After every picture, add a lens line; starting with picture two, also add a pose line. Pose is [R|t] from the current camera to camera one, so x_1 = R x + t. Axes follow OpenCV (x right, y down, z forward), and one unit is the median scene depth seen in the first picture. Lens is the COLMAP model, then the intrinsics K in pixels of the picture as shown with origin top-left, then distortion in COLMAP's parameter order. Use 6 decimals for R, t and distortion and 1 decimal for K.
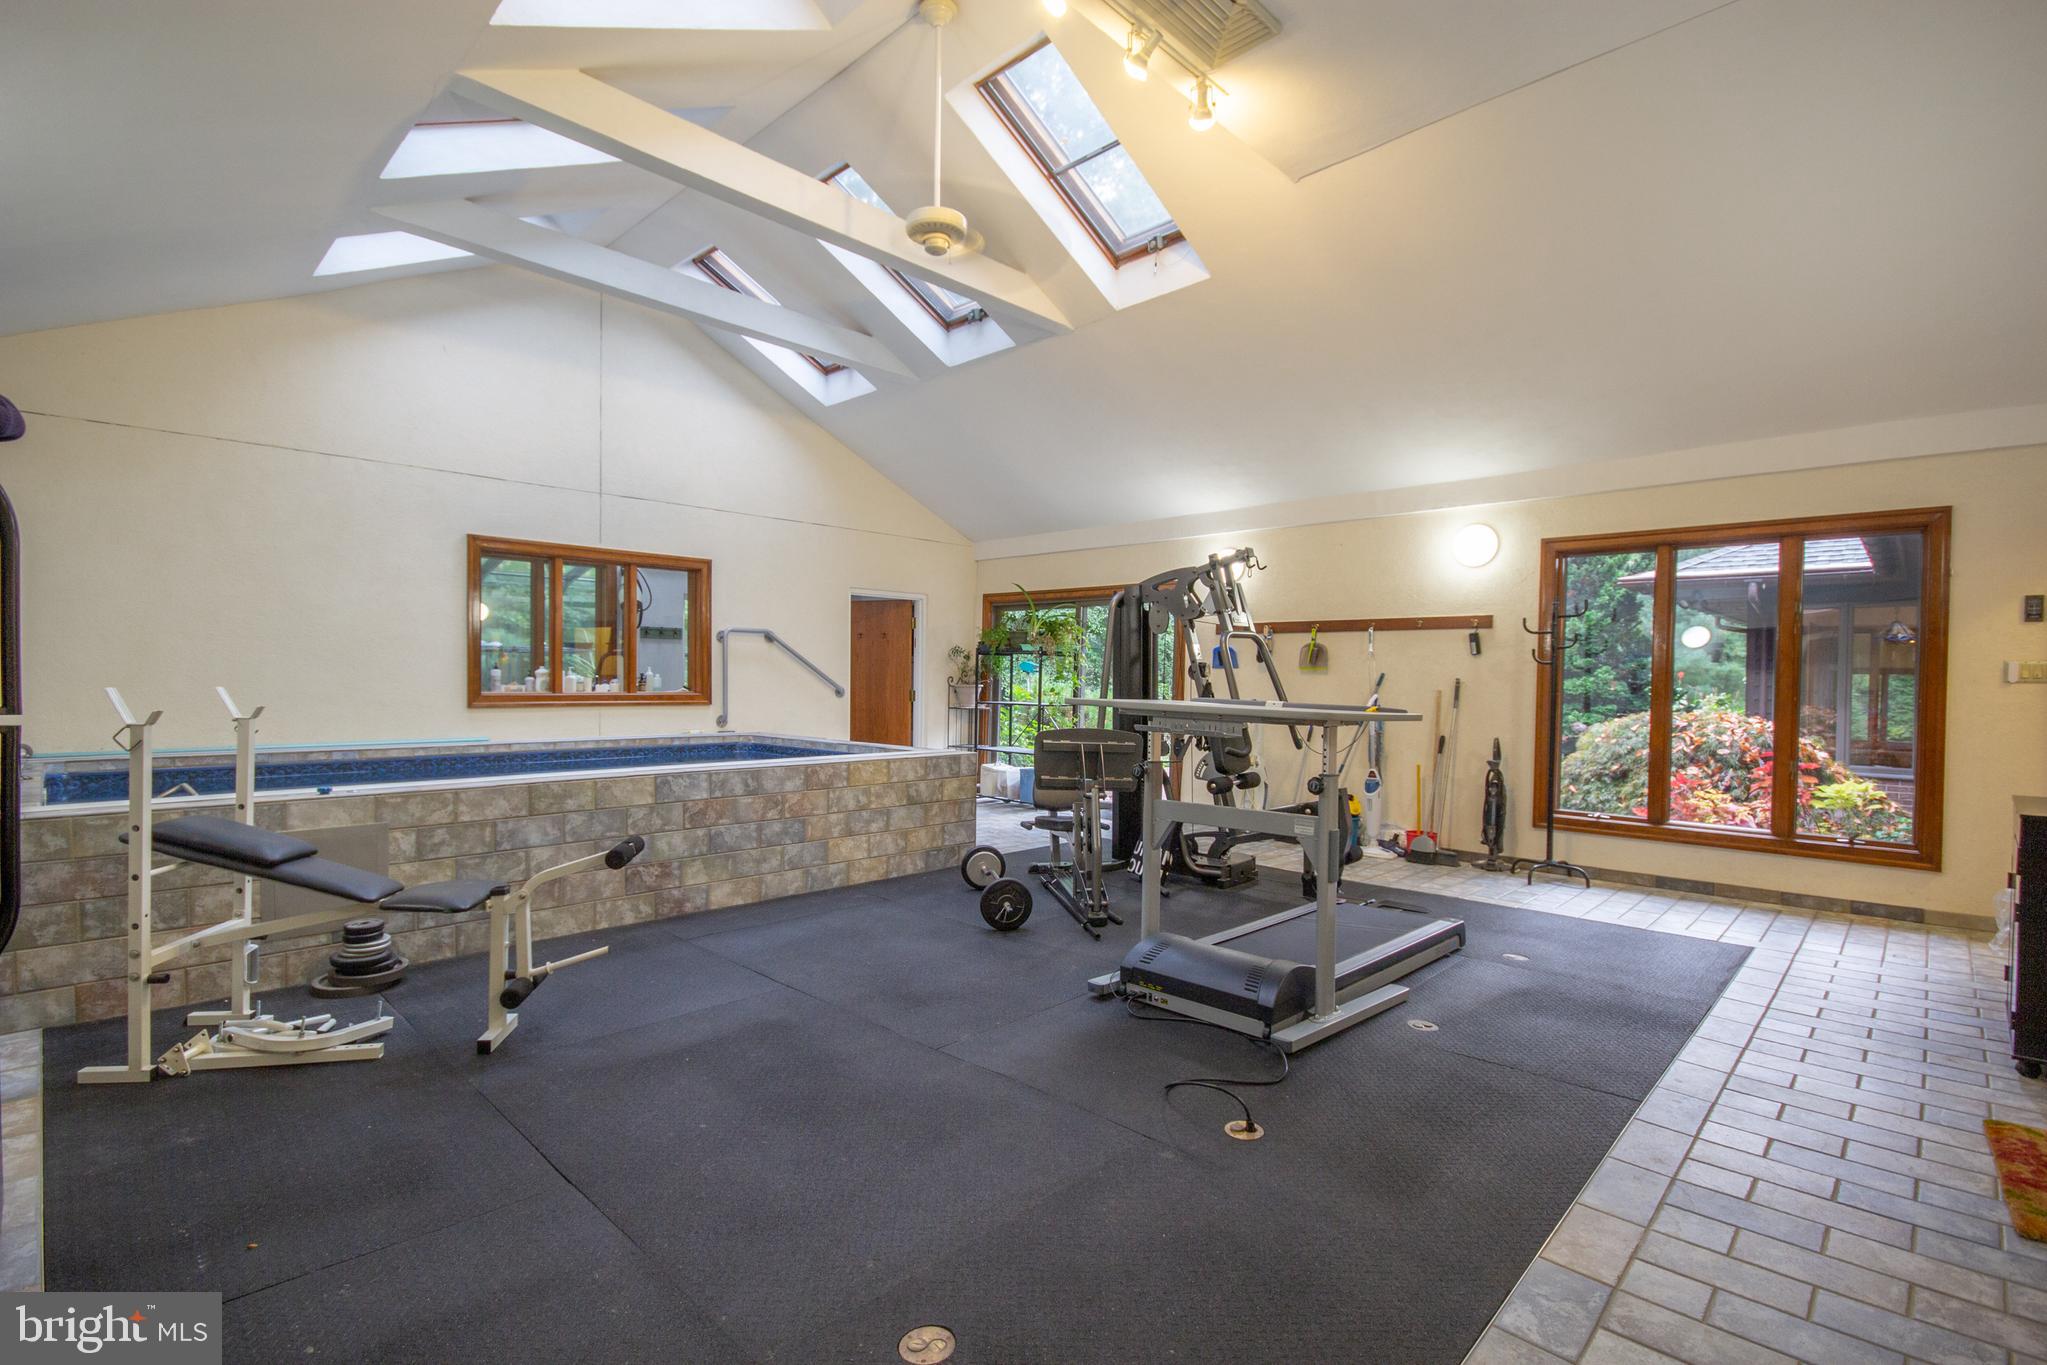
lens RADIAL K [[942.7, 0, 1008.8], [0, 942.7, 694.8], [0, 0, 1]] dist [0.000433, -0.006958]
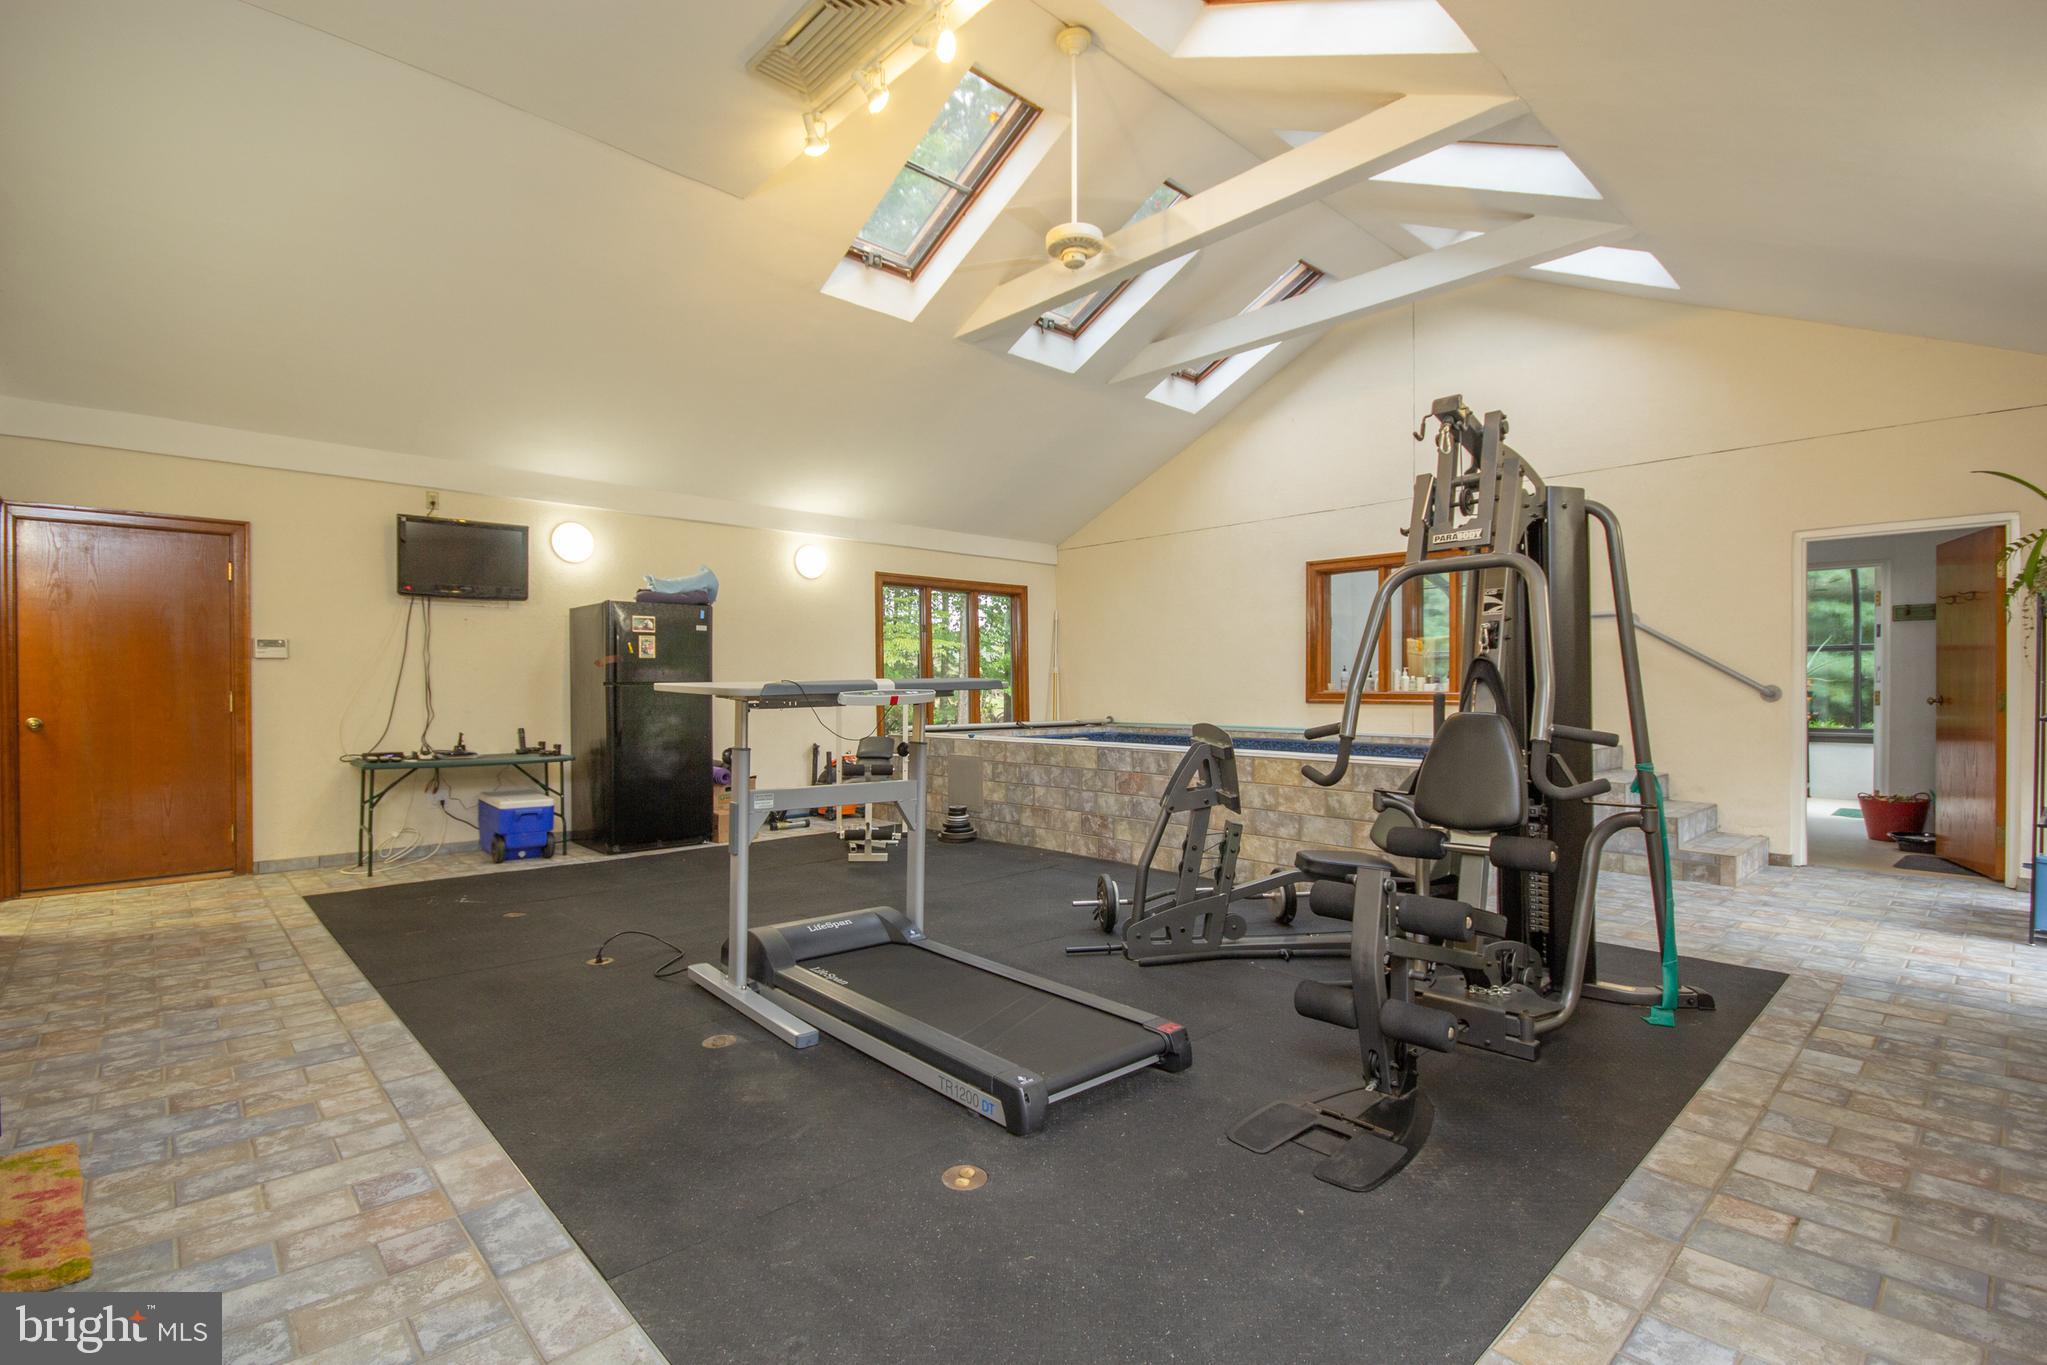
lens RADIAL K [[965.8, 0, 1023.5], [0, 965.8, 682.5], [0, 0, 1]] dist [0.003462, 0.000361]
pose [[-0.042562, -0.016193, -0.998963, 0.955253], [-0.017413, 0.999729, -0.015463, 0.017547], [0.998942, 0.016737, -0.042832, 0.938277]]
